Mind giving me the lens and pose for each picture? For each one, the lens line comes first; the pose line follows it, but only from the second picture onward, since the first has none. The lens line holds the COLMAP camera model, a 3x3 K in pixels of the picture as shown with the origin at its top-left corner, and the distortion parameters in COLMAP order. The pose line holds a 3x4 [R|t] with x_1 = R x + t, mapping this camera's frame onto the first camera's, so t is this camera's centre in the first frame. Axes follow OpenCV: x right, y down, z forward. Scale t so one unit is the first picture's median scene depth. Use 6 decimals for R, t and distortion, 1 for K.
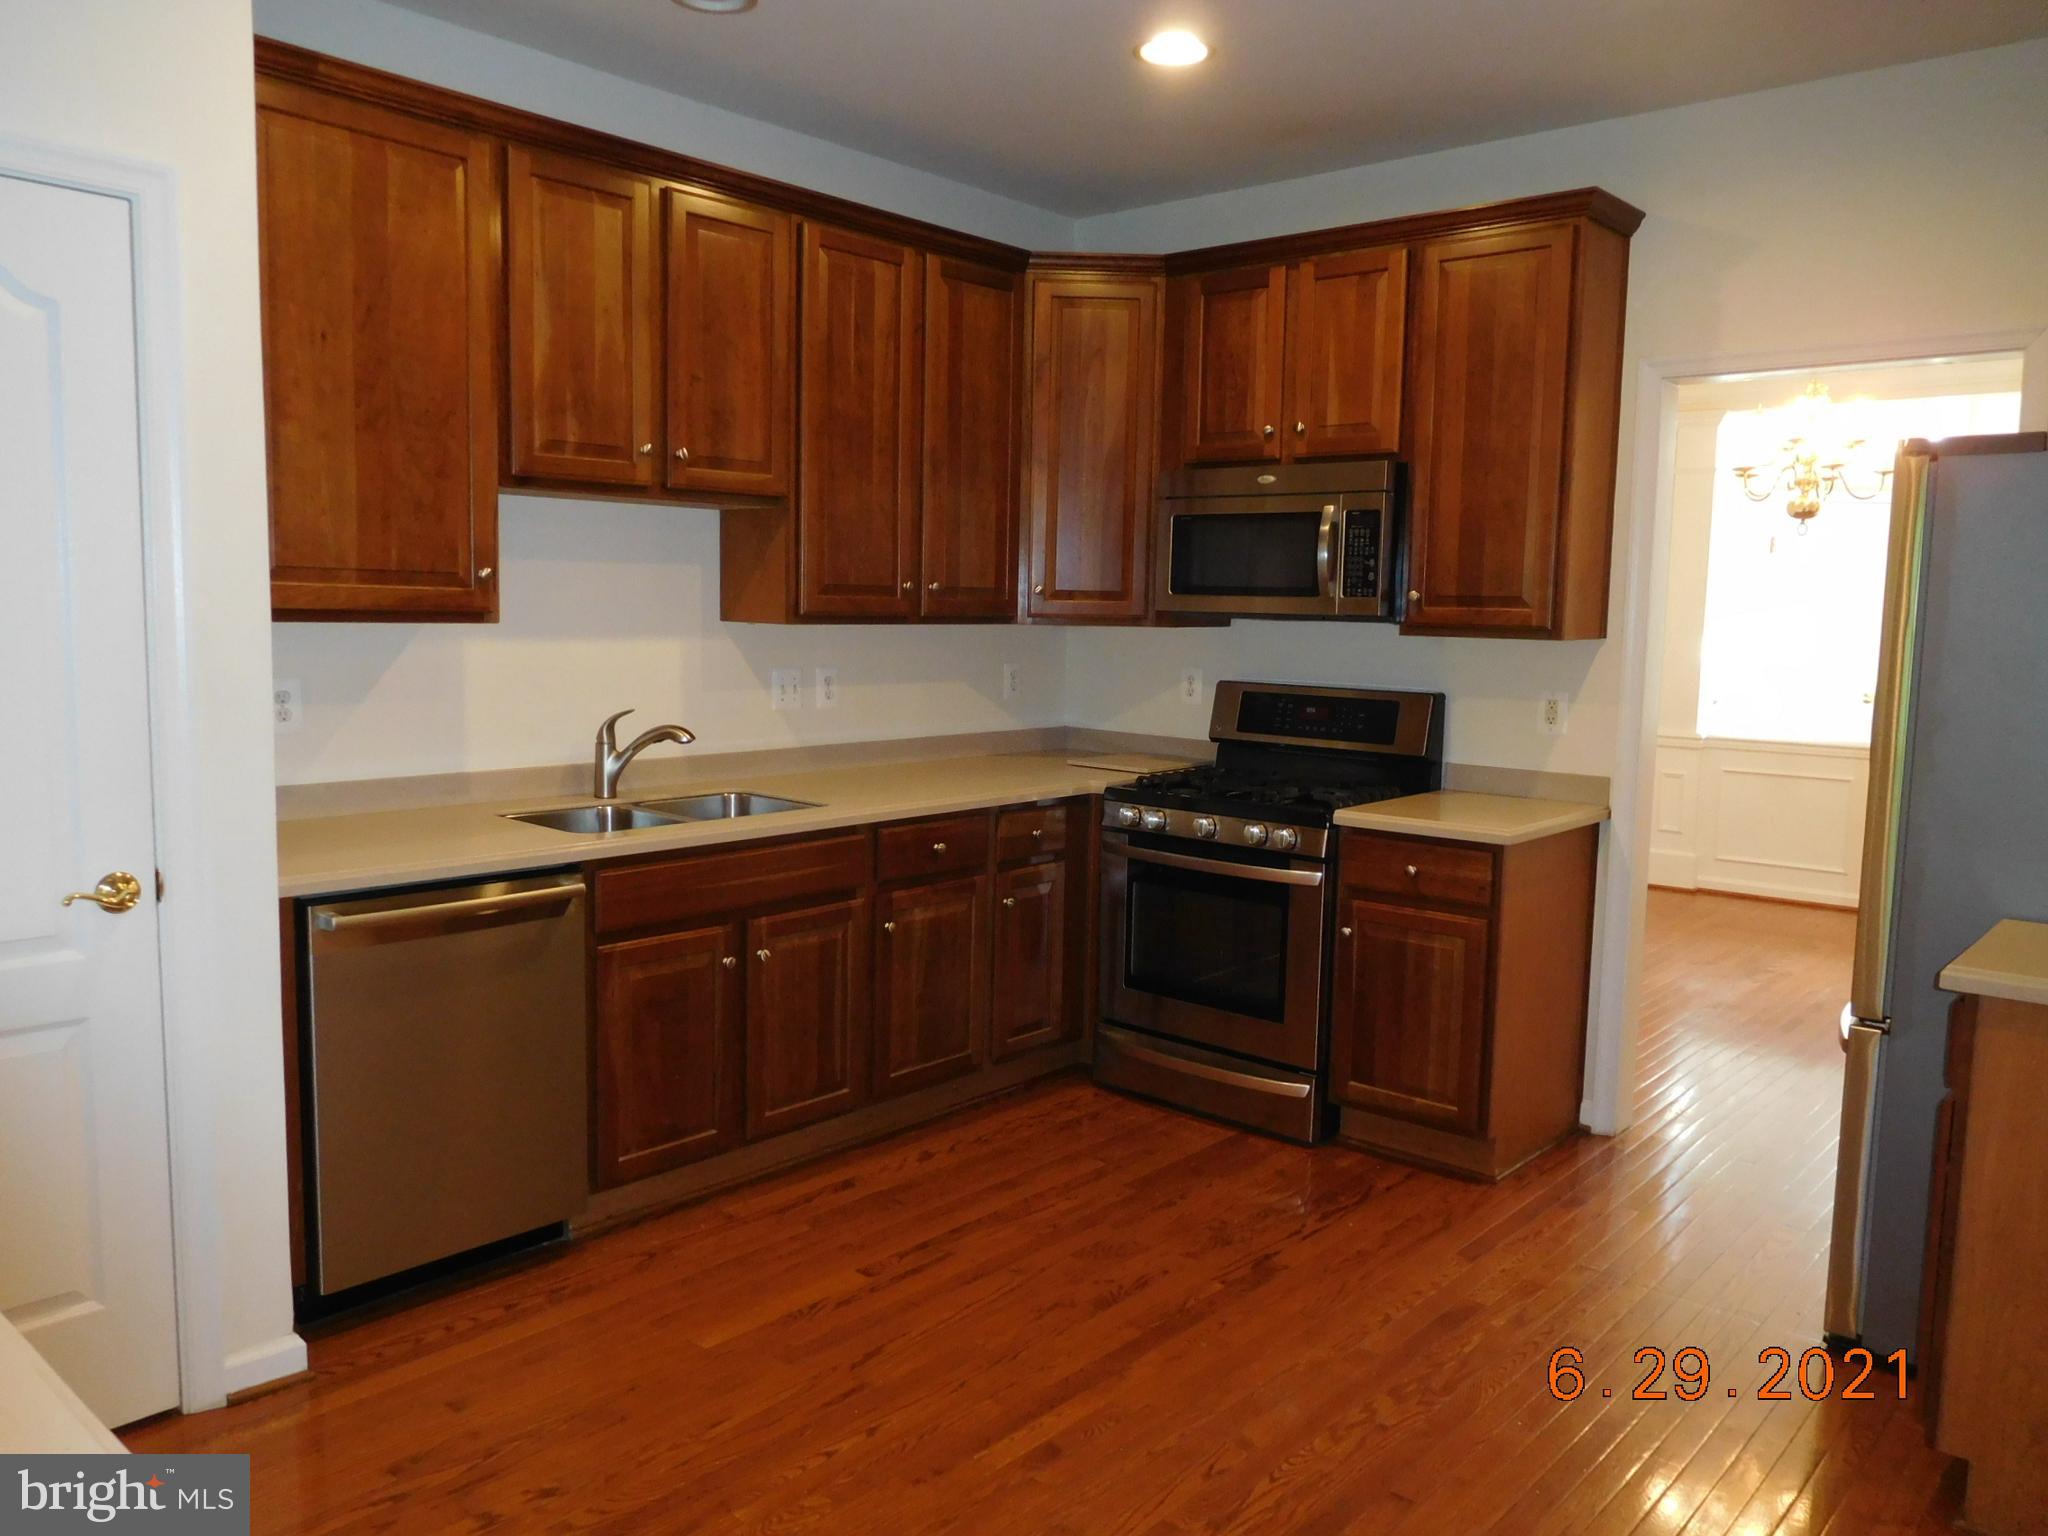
lens RADIAL K [[1529.1, 0, 1030.0], [0, 1529.1, 765.9], [0, 0, 1]] dist [-0.022656, 0.005079]
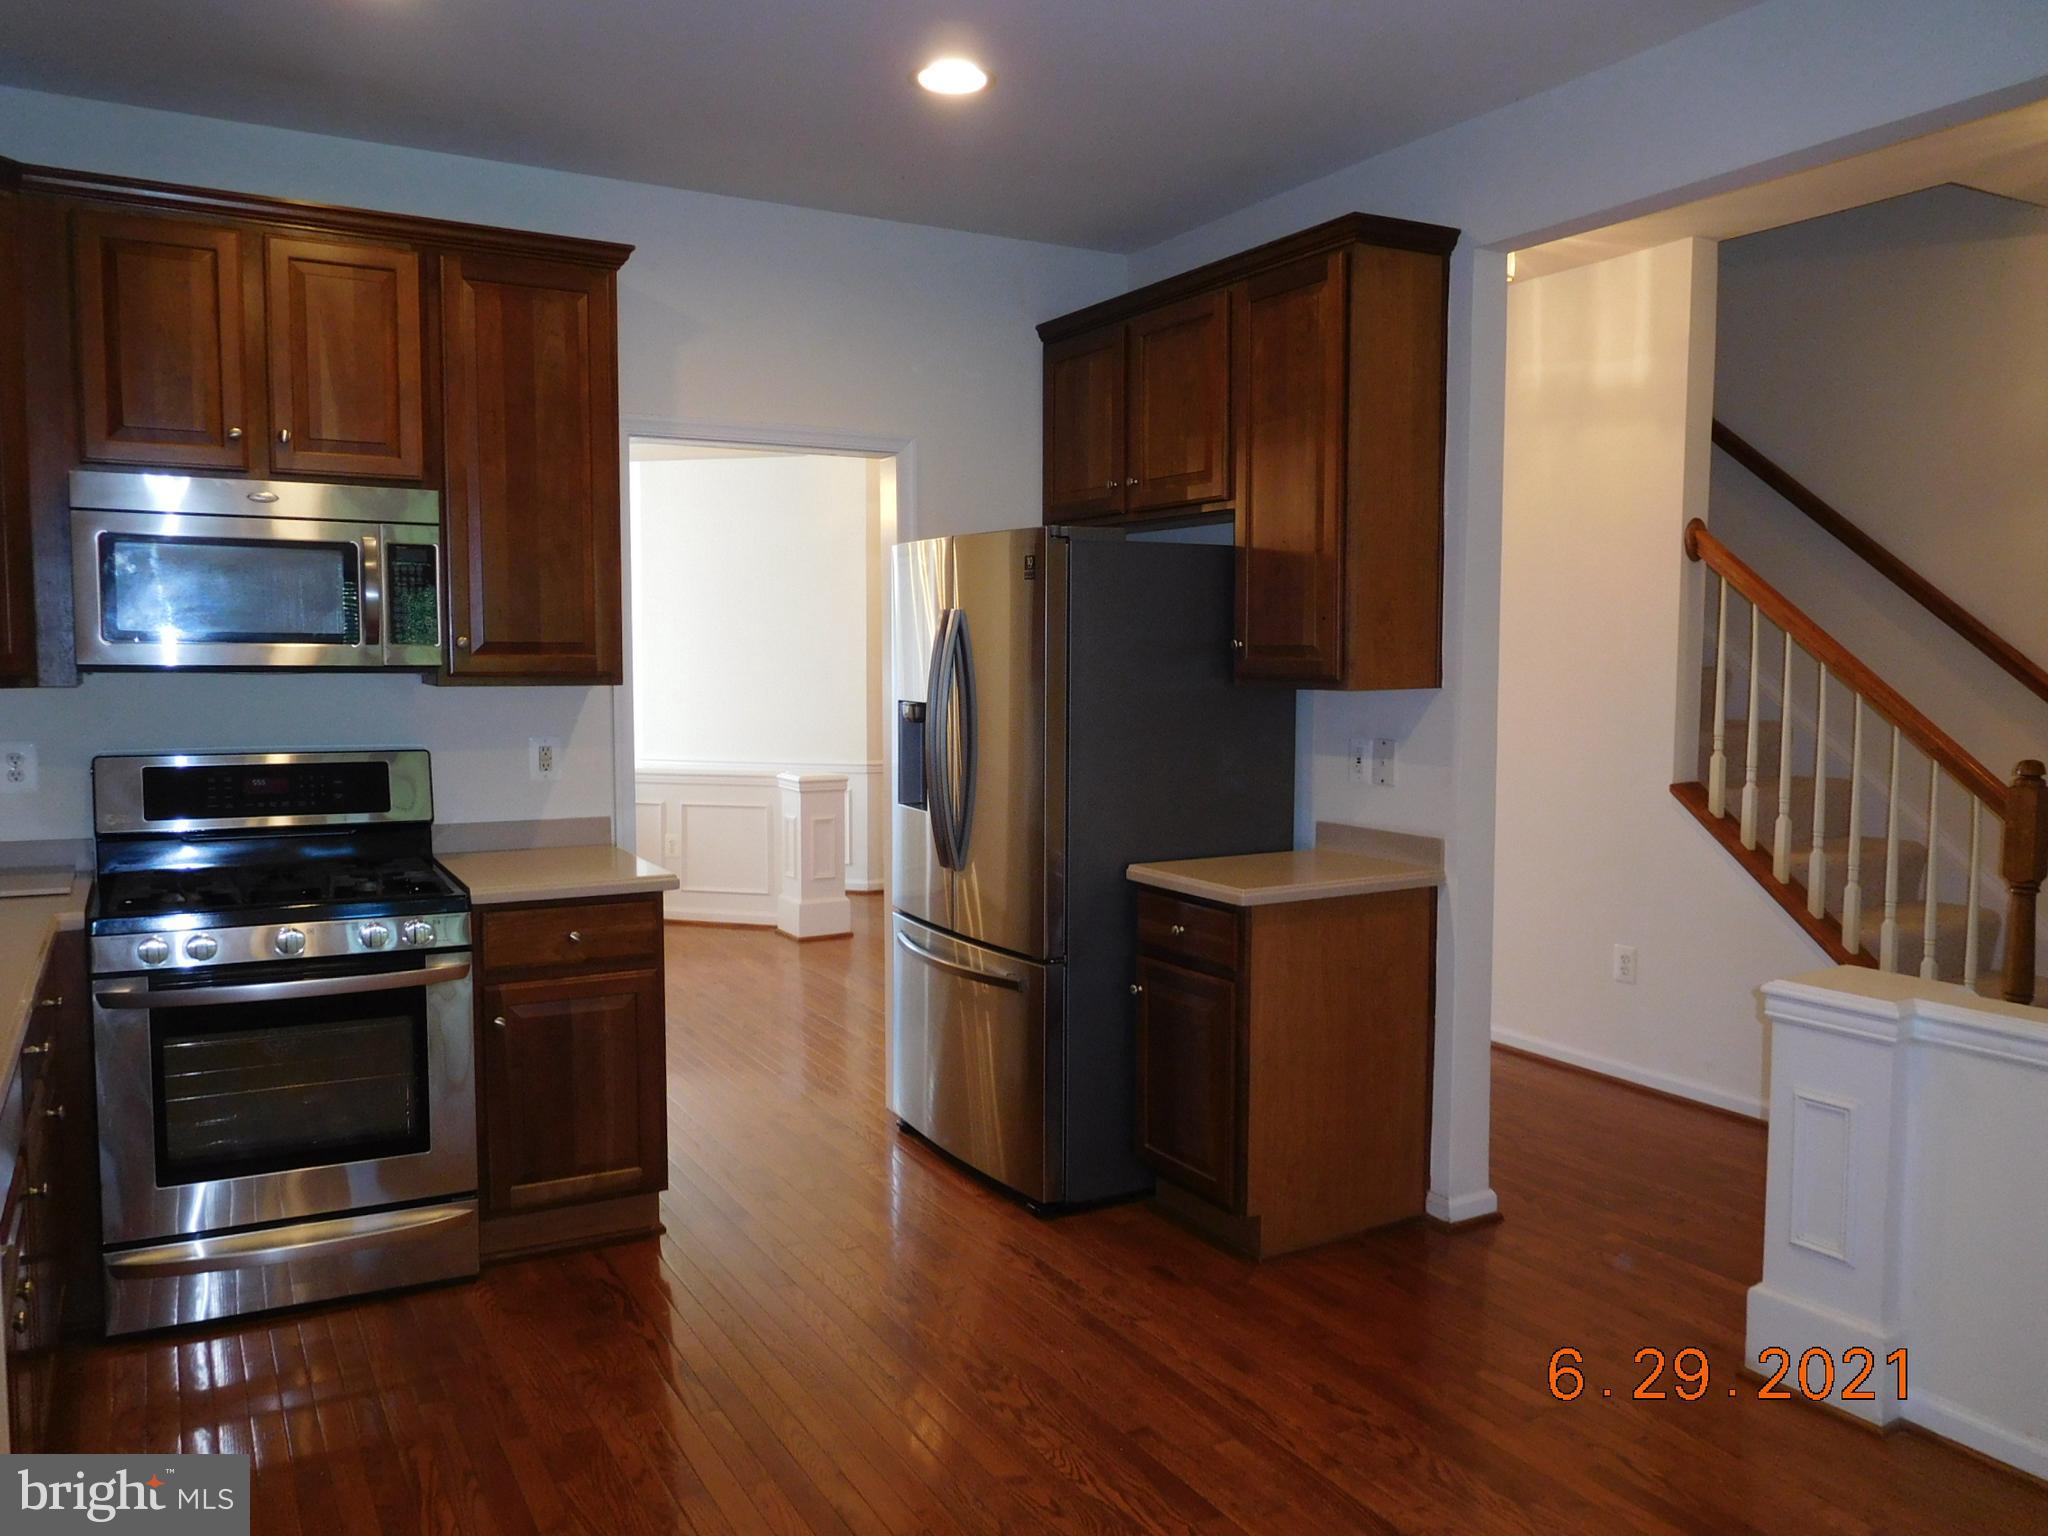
lens RADIAL K [[1529.1, 0, 1029.3], [0, 1529.1, 768.9], [0, 0, 1]] dist [-0.022656, 0.005079]
pose [[0.324573, -0.086030, 0.941940, -0.510020], [0.096350, 0.993682, 0.057555, -0.058410], [-0.940941, 0.072075, 0.330811, 0.403183]]
